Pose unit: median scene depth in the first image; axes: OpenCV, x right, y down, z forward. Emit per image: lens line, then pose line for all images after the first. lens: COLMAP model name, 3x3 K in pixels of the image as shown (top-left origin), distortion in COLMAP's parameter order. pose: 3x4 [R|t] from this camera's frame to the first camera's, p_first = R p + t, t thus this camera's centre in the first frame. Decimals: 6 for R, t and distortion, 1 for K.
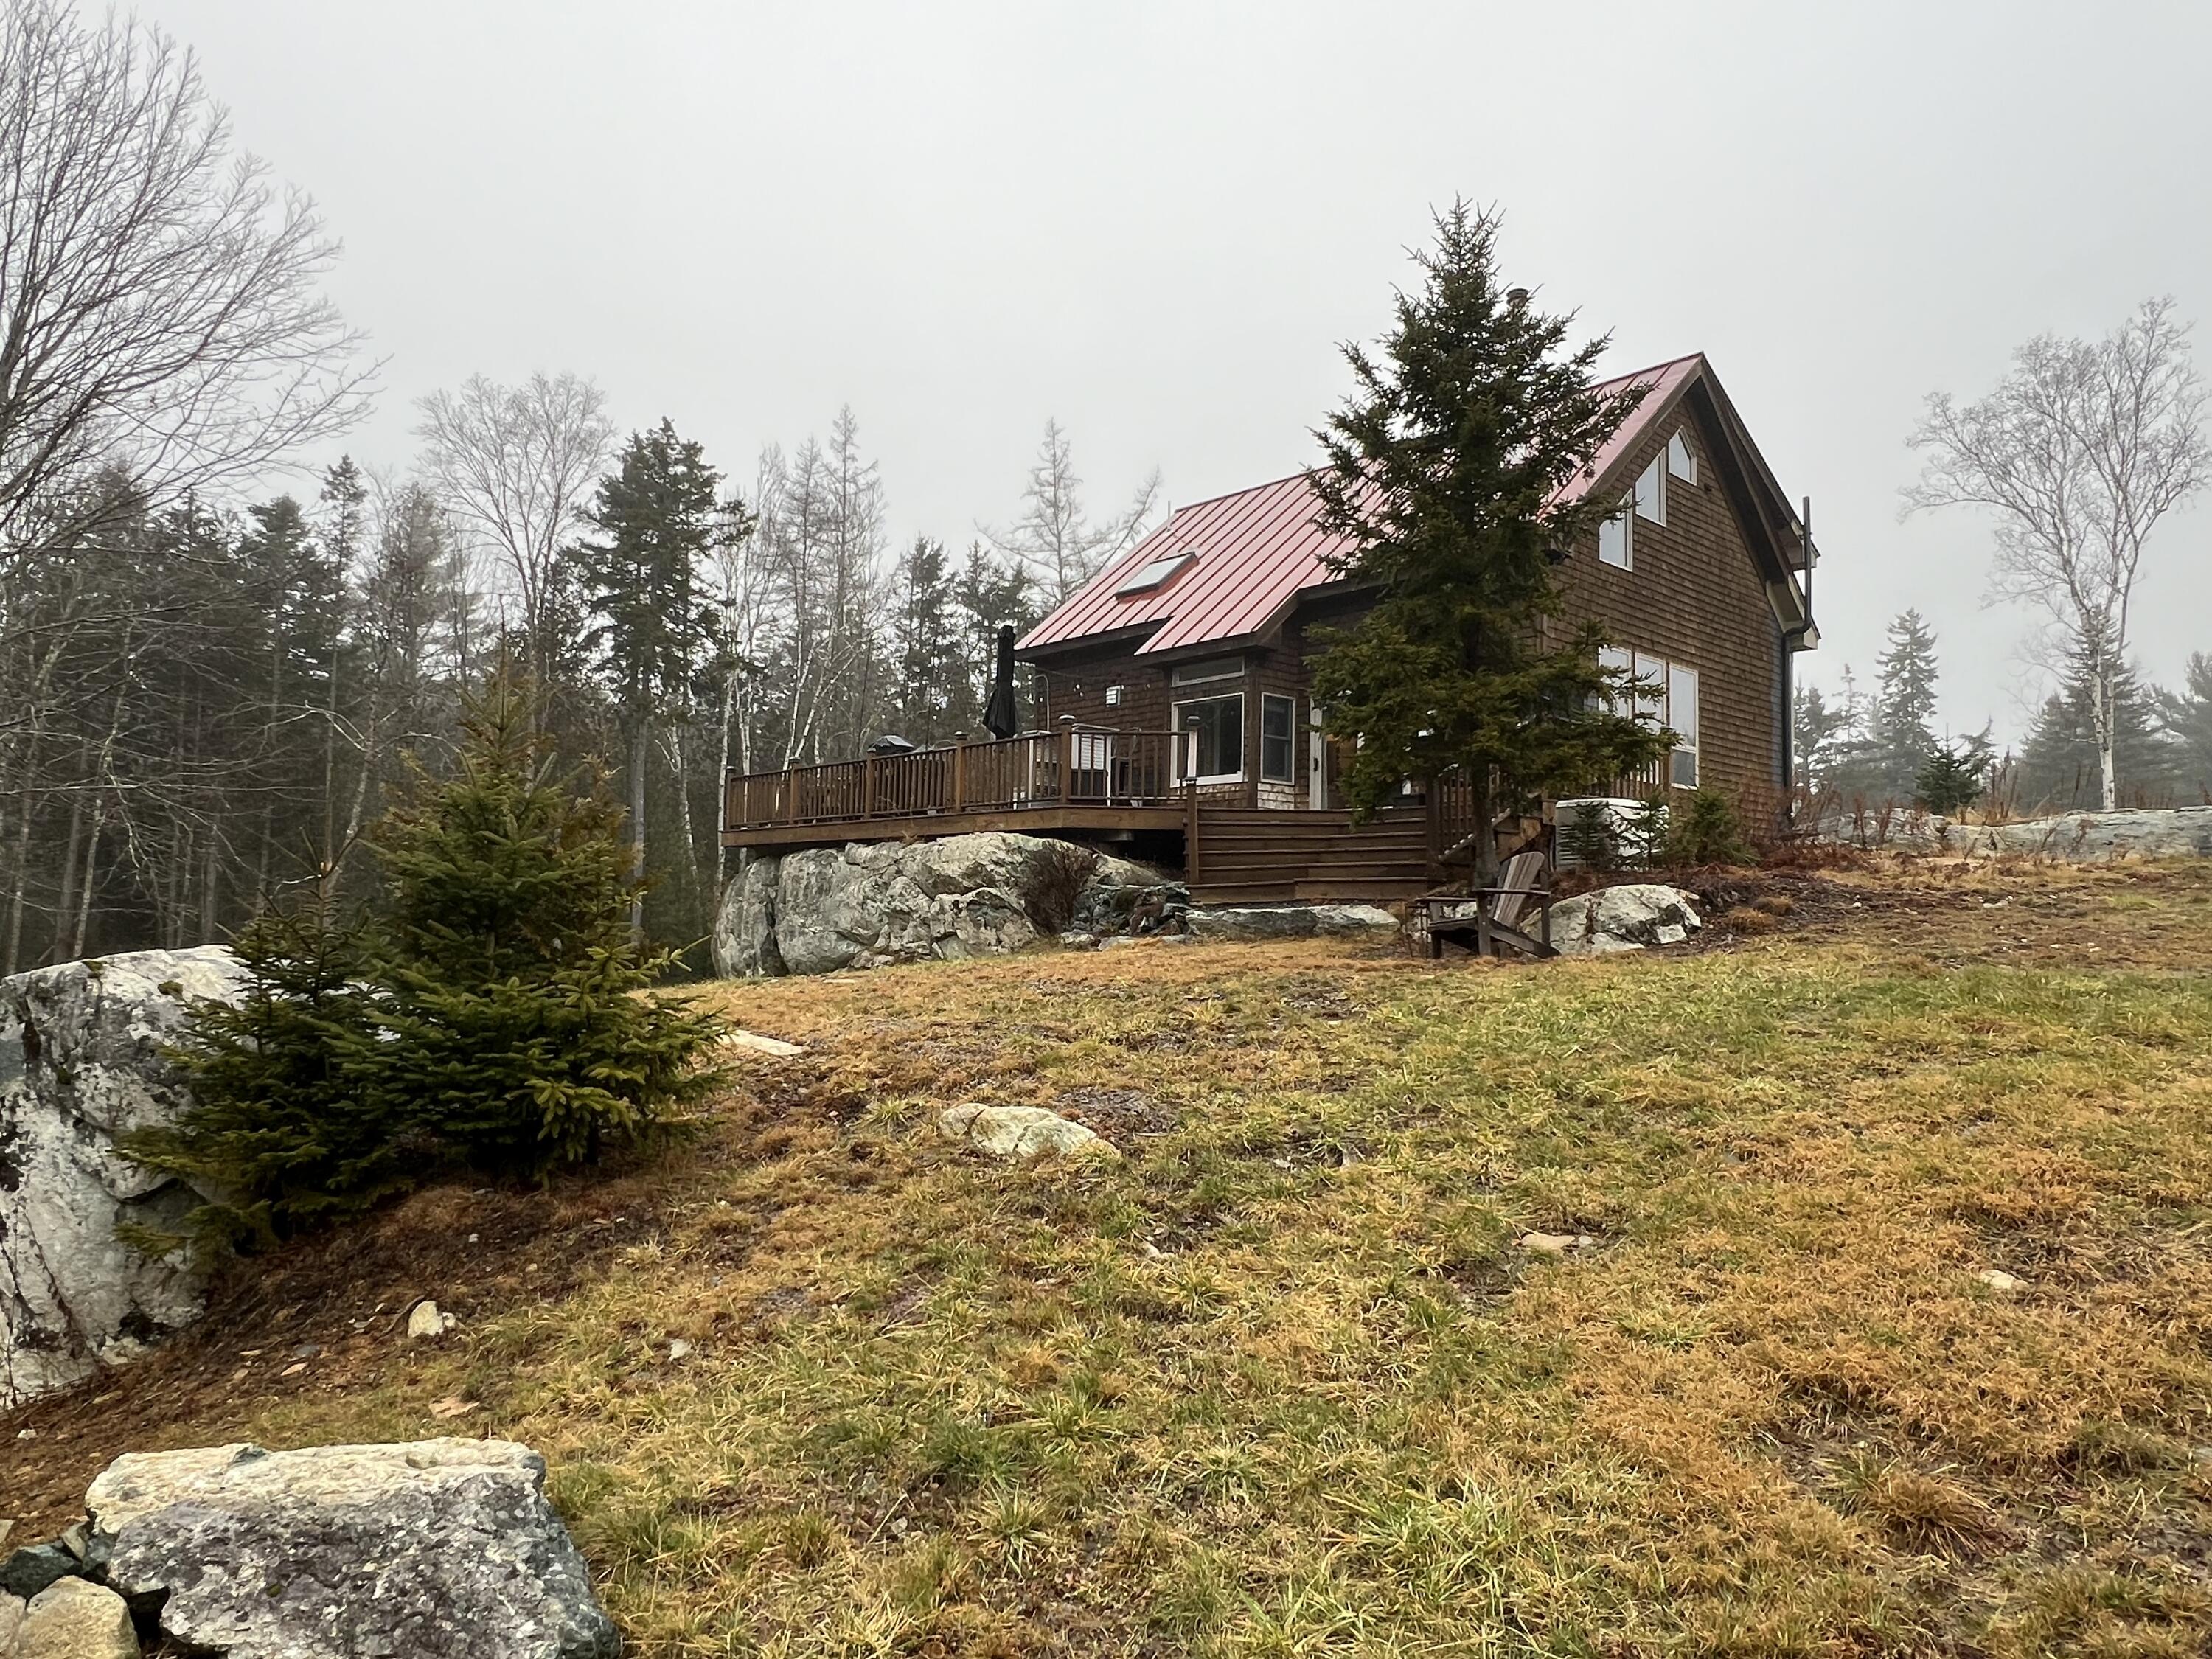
lens RADIAL K [[1361.1, 0, 1106.0], [0, 1361.1, 829.5], [0, 0, 1]] dist [-0.000255, -0.000053]
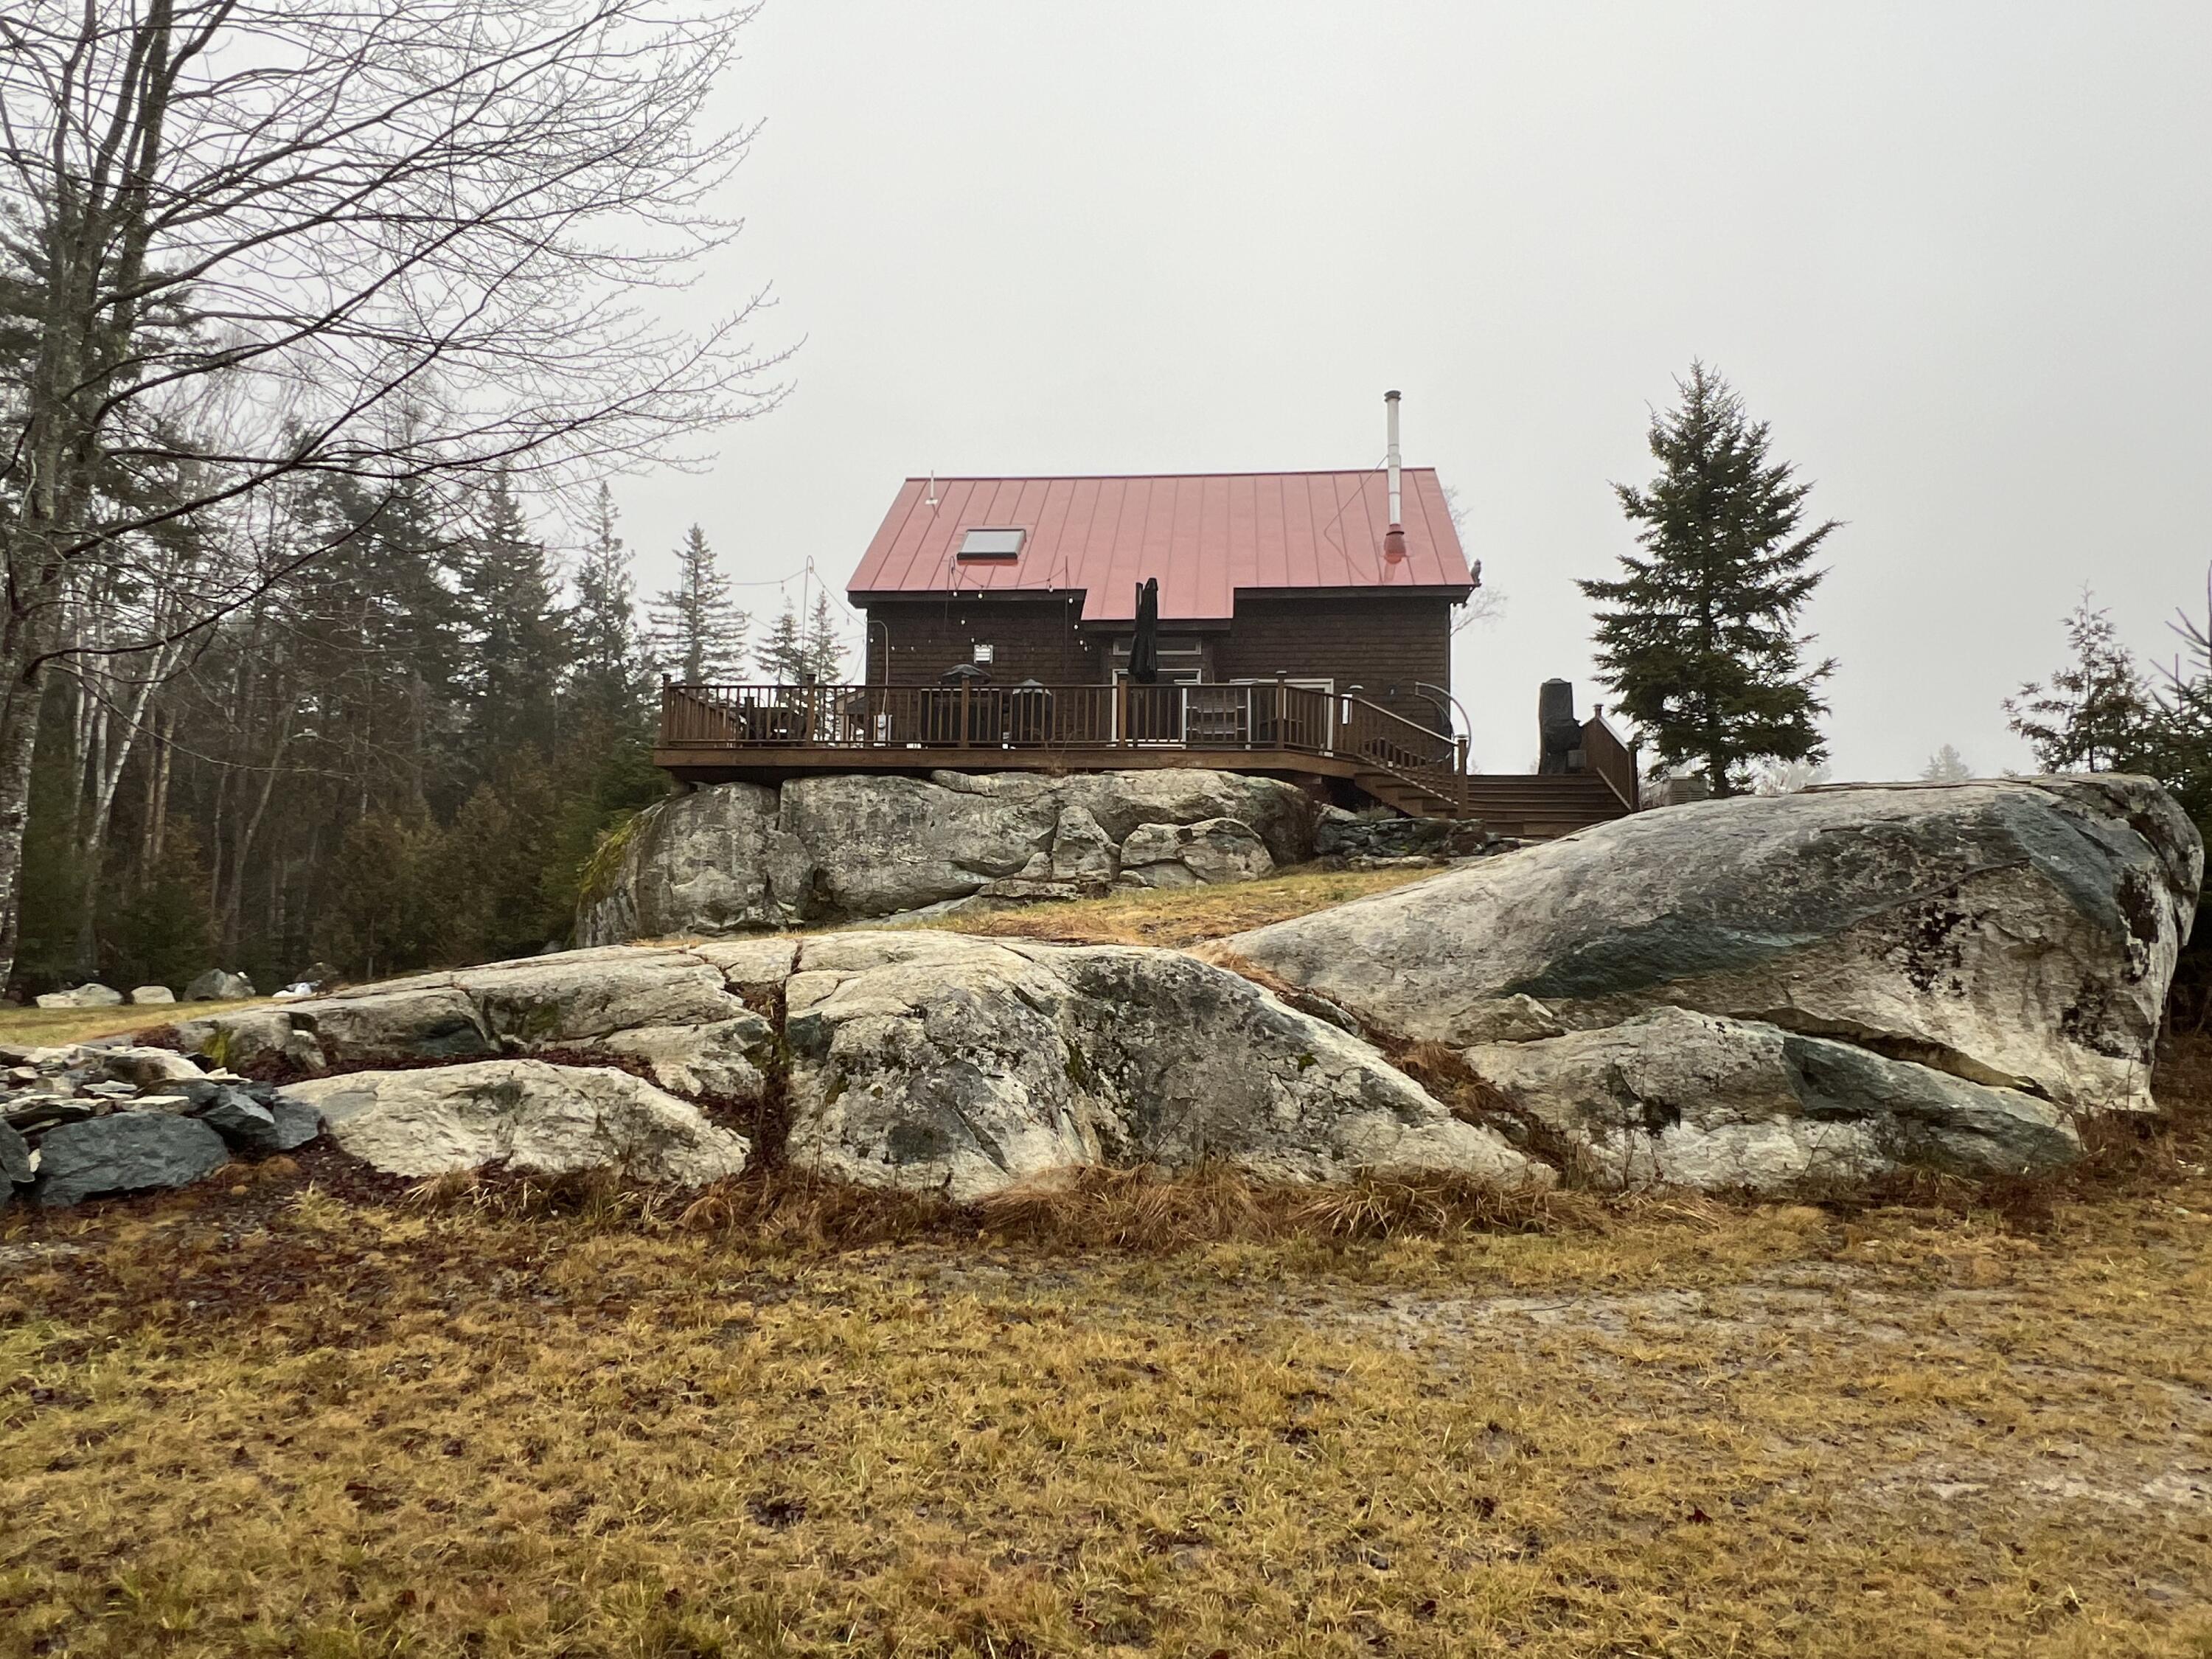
lens RADIAL K [[1361.1, 0, 1106.0], [0, 1361.1, 829.5], [0, 0, 1]] dist [-0.000255, -0.000053]
pose [[0.753458, 0.052872, 0.655367, -0.827646], [-0.047333, 0.998537, -0.026141, 0.080148], [-0.655791, -0.011325, 0.754858, 0.221172]]
